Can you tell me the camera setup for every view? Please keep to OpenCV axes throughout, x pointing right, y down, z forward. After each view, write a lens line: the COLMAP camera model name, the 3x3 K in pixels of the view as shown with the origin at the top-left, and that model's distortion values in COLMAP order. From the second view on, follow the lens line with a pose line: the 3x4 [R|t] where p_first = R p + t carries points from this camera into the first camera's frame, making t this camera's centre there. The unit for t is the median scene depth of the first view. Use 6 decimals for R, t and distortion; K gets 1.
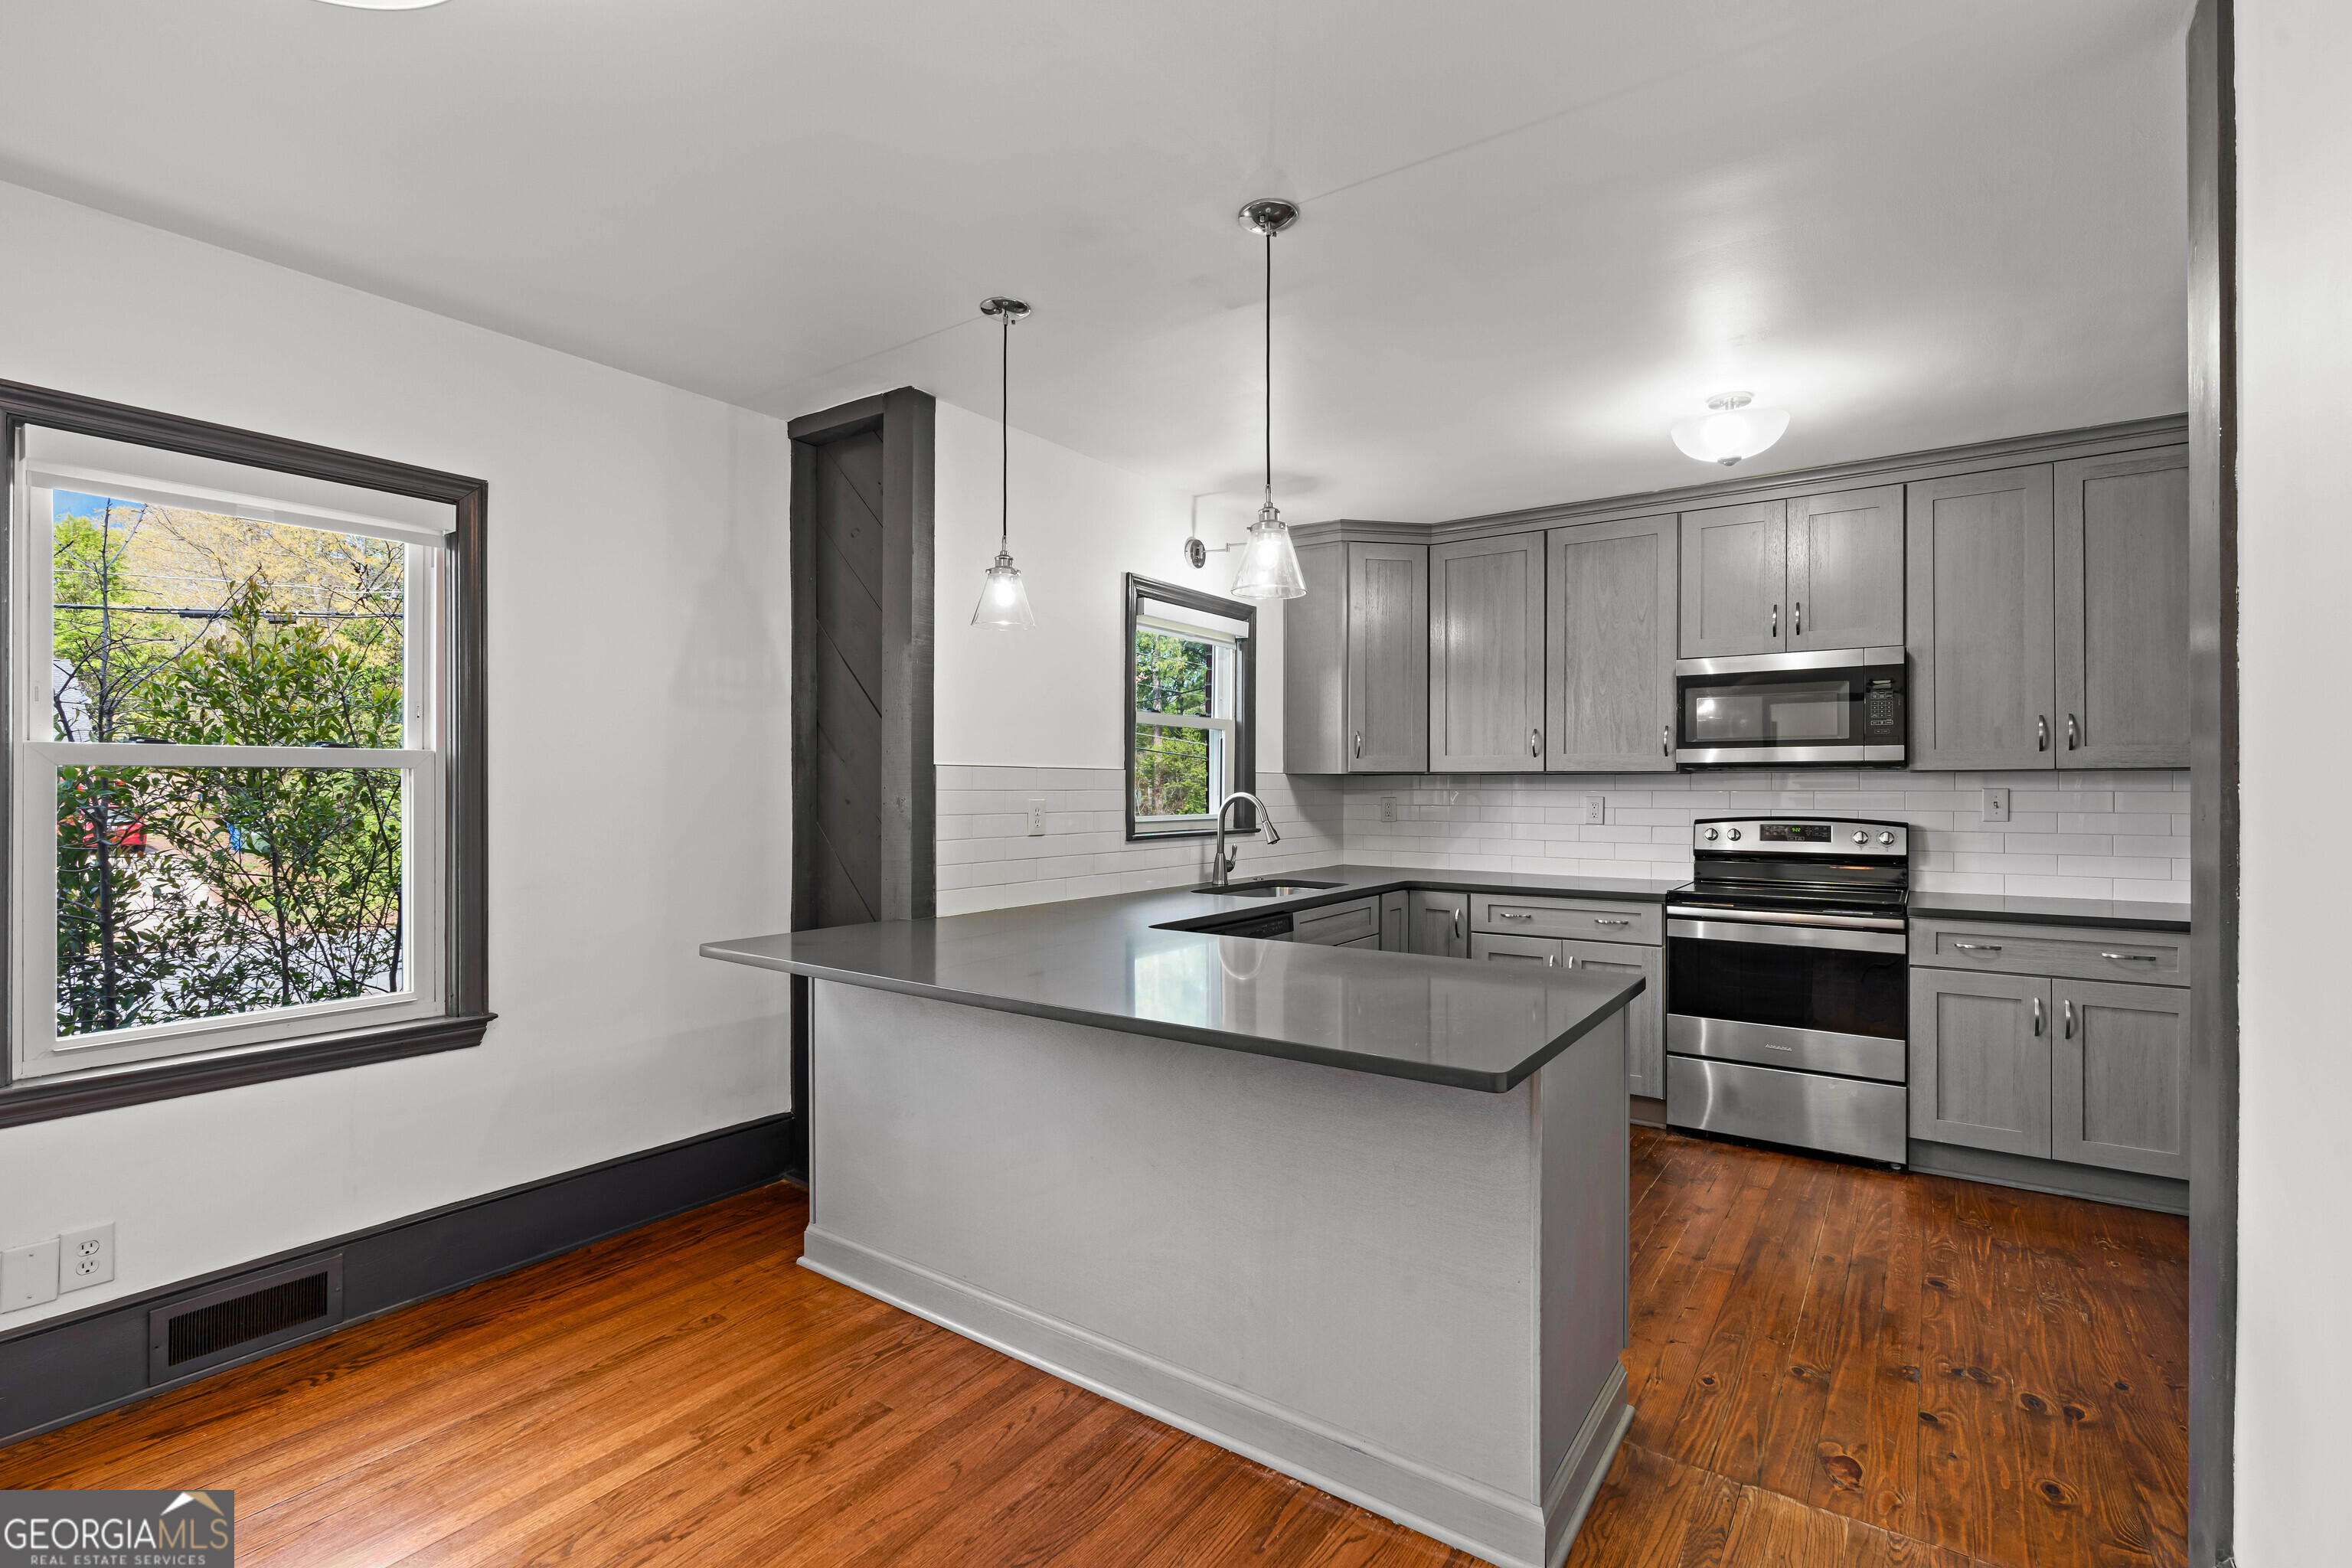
lens RADIAL K [[1063.6, 0, 1180.9], [0, 1063.6, 779.2], [0, 0, 1]] dist [-0.005936, 0.001563]
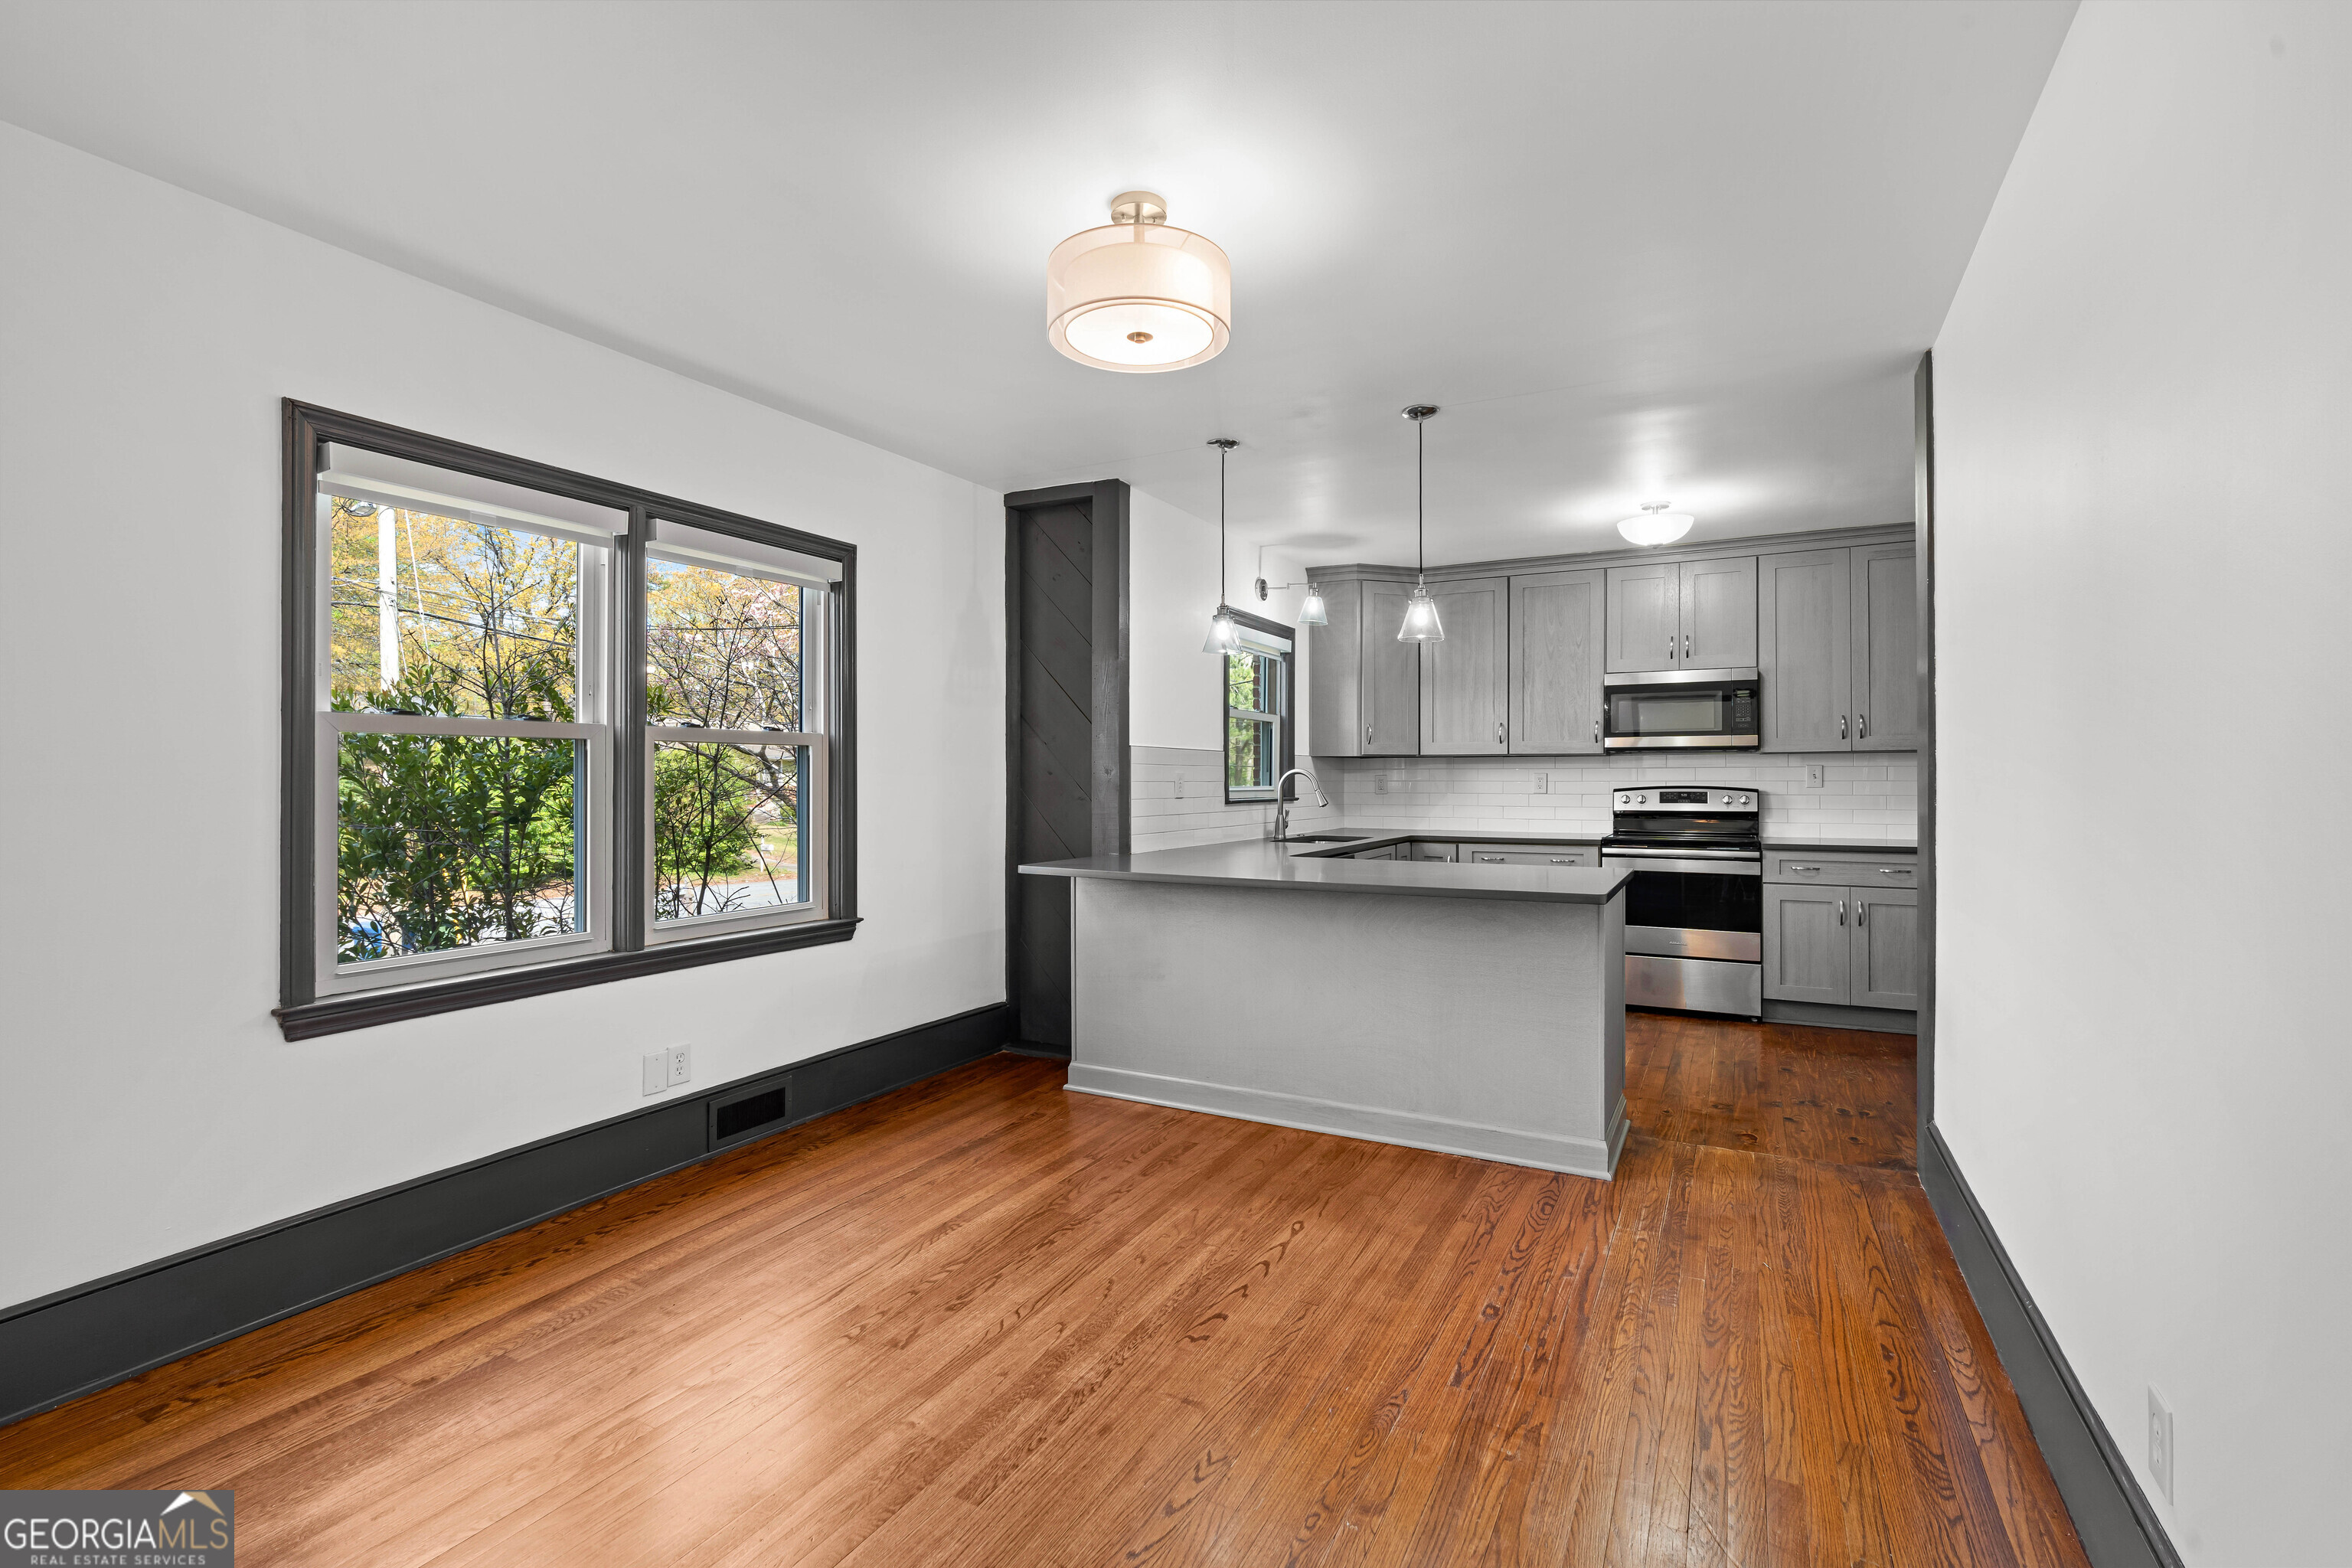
lens RADIAL K [[1054.4, 0, 1182.2], [0, 1054.4, 771.4], [0, 0, 1]] dist [-0.010944, 0.000352]
pose [[0.992000, -0.001021, 0.126237, -0.282733], [0.001111, 0.999999, -0.000644, 0.017959], [-0.126236, 0.000779, 0.992000, -0.330795]]
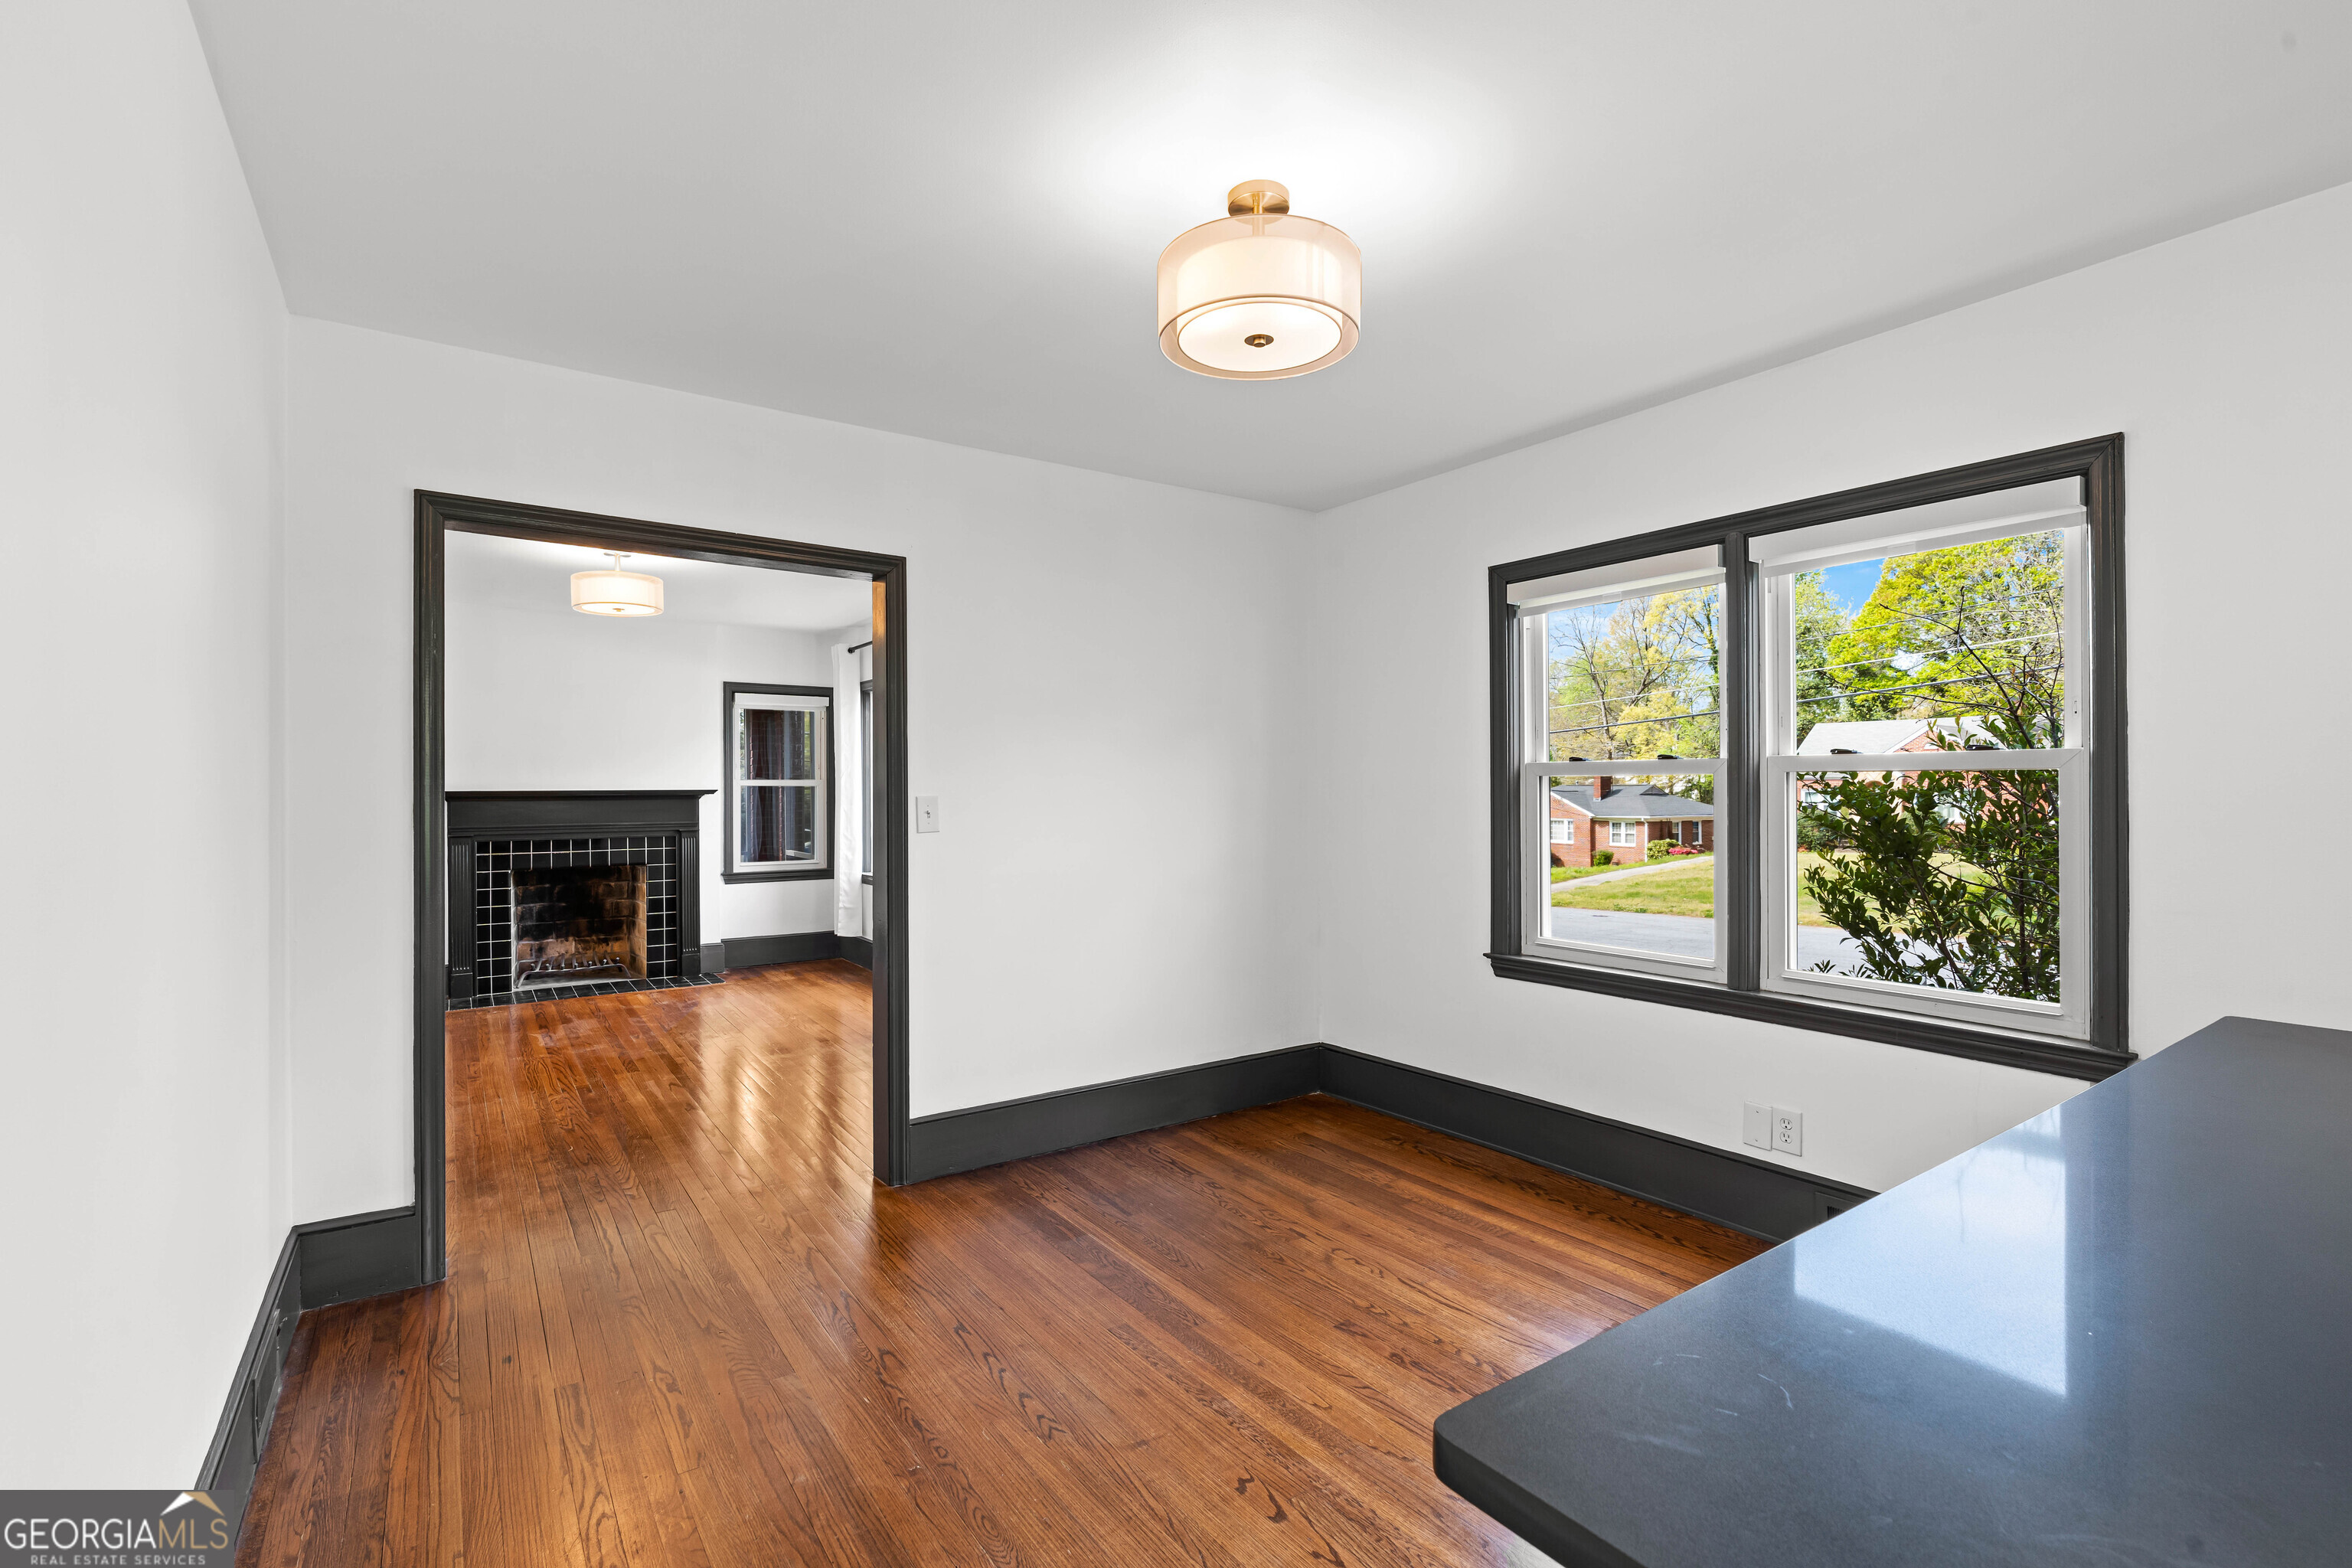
lens RADIAL K [[1061.9, 0, 1179.1], [0, 1061.9, 790.8], [0, 0, 1]] dist [-0.007811, -0.000148]
pose [[-0.344372, 0.002506, -0.938830, 0.293298], [0.006126, 0.999981, 0.000422, 0.002672], [0.938813, -0.005606, -0.344381, 0.410177]]
